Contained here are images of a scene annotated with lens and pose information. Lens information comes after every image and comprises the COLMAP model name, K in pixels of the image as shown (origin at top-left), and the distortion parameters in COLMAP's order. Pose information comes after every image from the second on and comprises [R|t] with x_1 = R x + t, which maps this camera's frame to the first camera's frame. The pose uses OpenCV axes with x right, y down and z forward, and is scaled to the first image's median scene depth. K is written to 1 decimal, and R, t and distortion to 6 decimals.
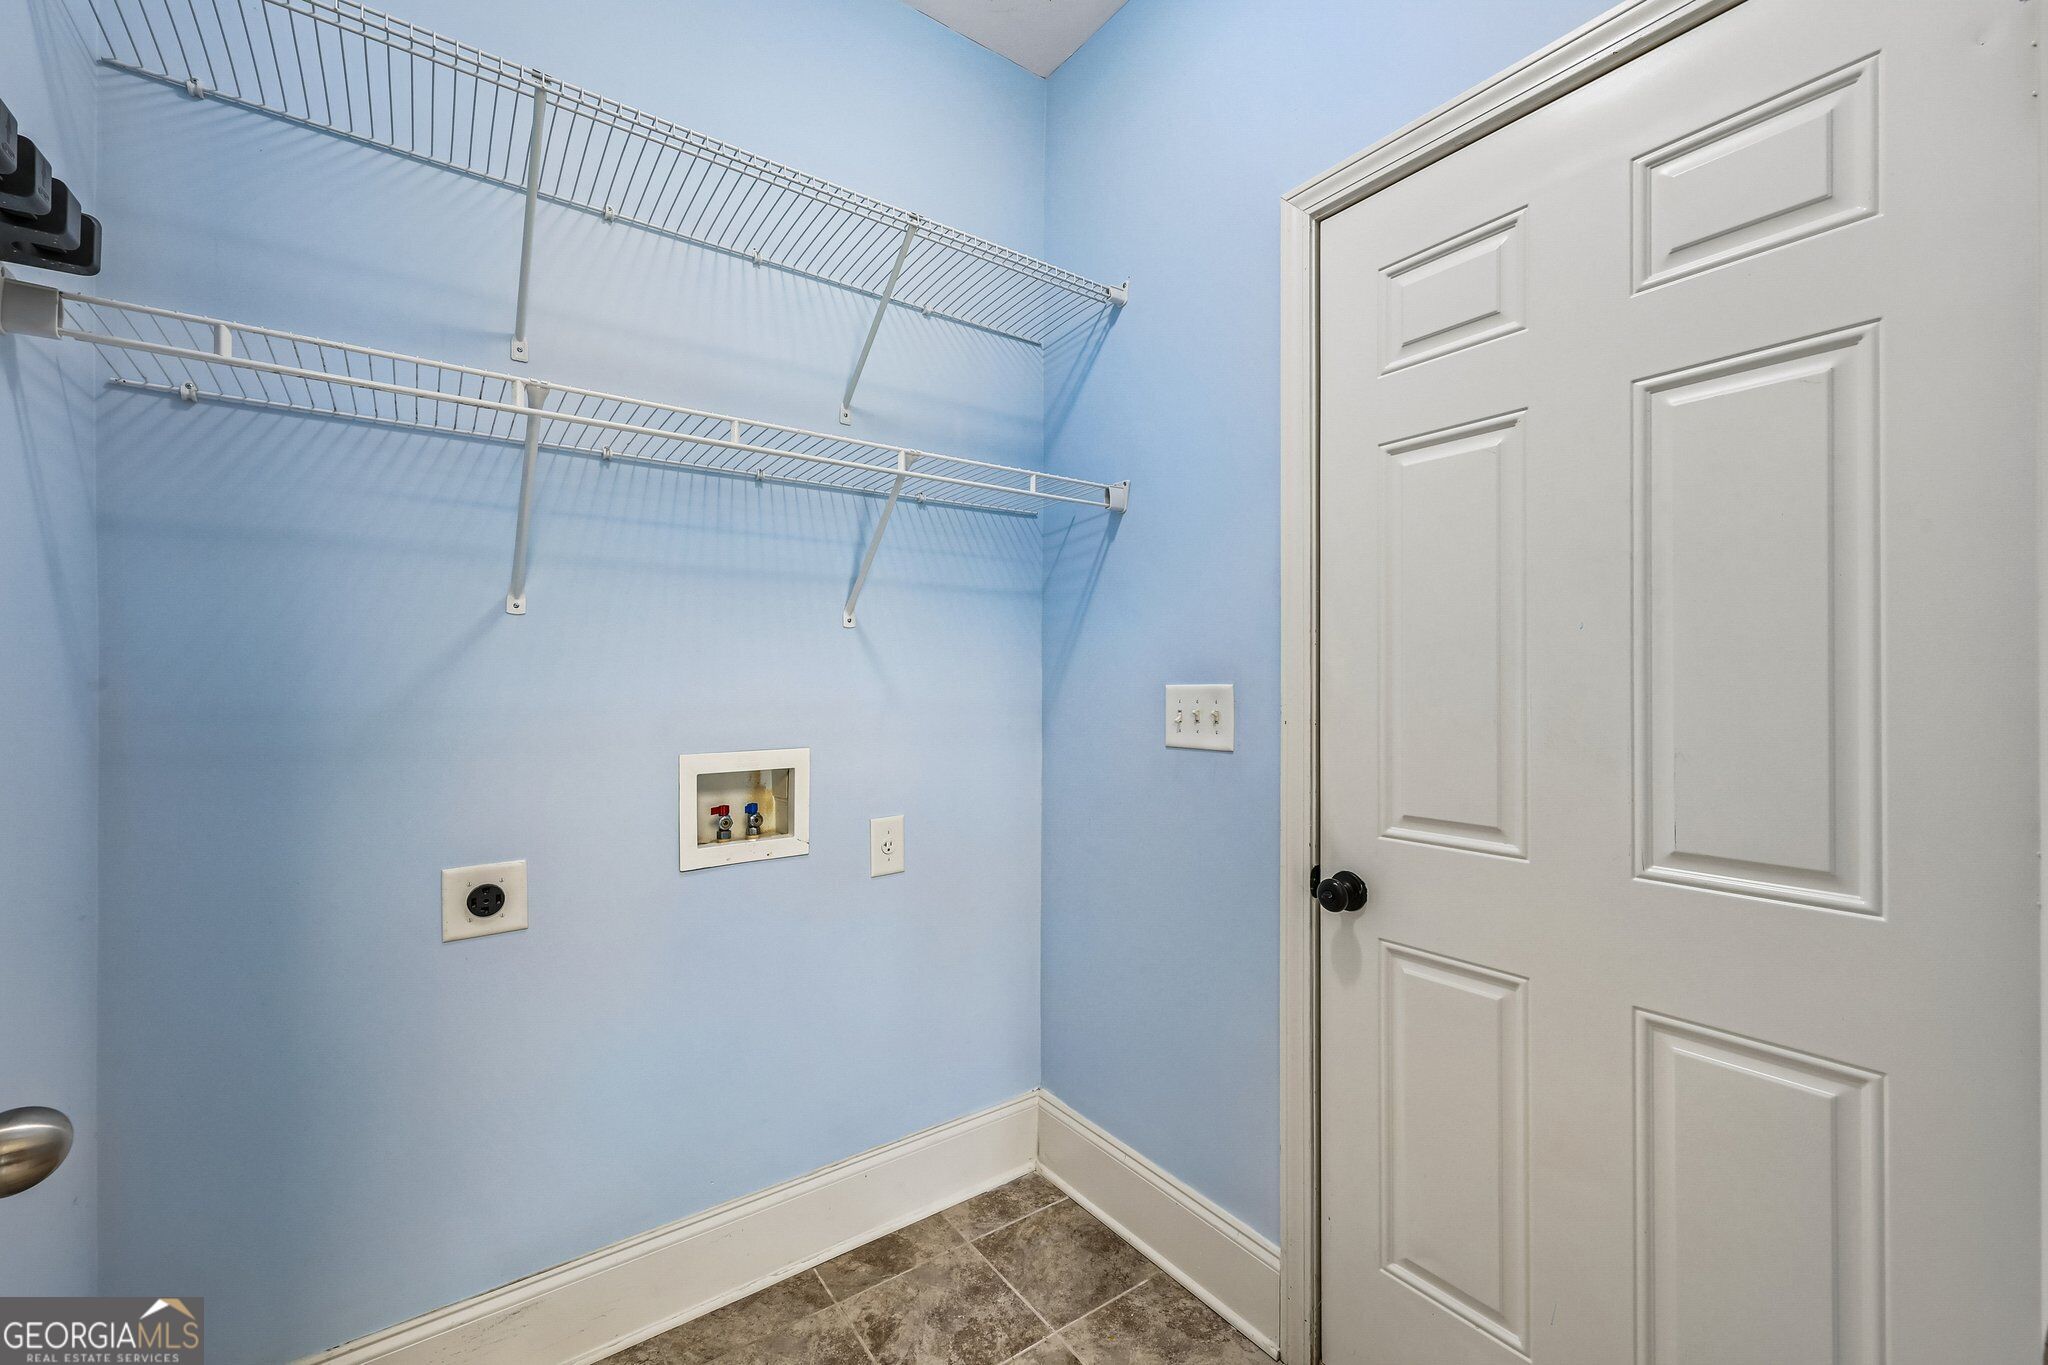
lens RADIAL K [[851.6, 0, 1021.7], [0, 851.6, 683.3], [0, 0, 1]] dist [-0.001815, -0.000058]
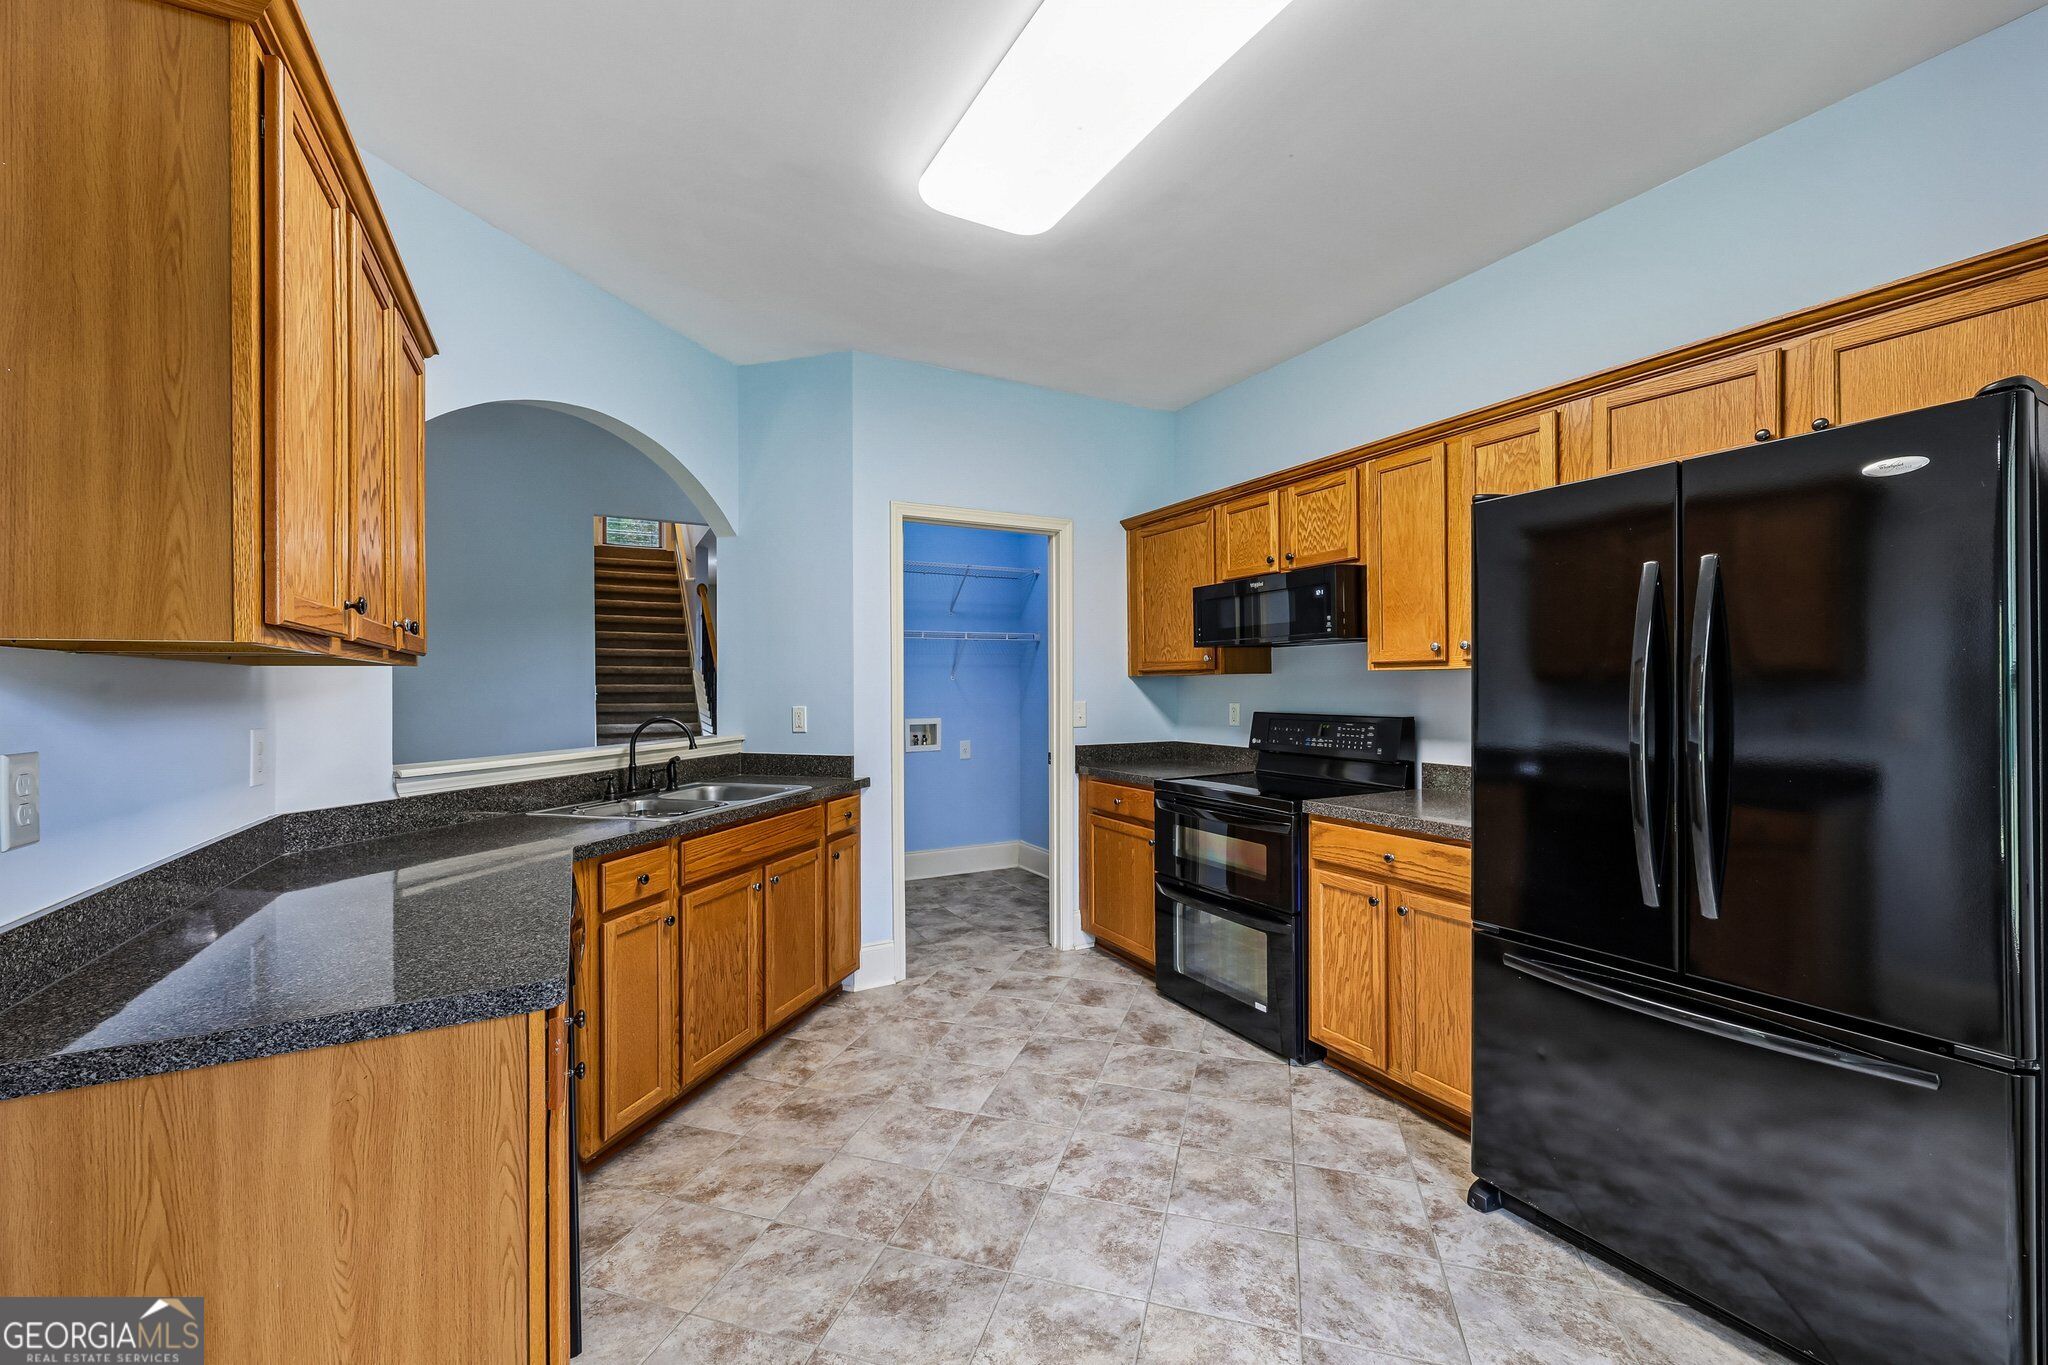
lens RADIAL K [[851.6, 0, 1025.7], [0, 851.6, 687.3], [0, 0, 1]] dist [-0.001815, -0.000058]
pose [[0.991686, -0.006582, -0.128512, 0.487569], [0.007390, 0.999956, 0.005806, -0.057157], [0.128468, -0.006707, 0.991691, -2.165942]]
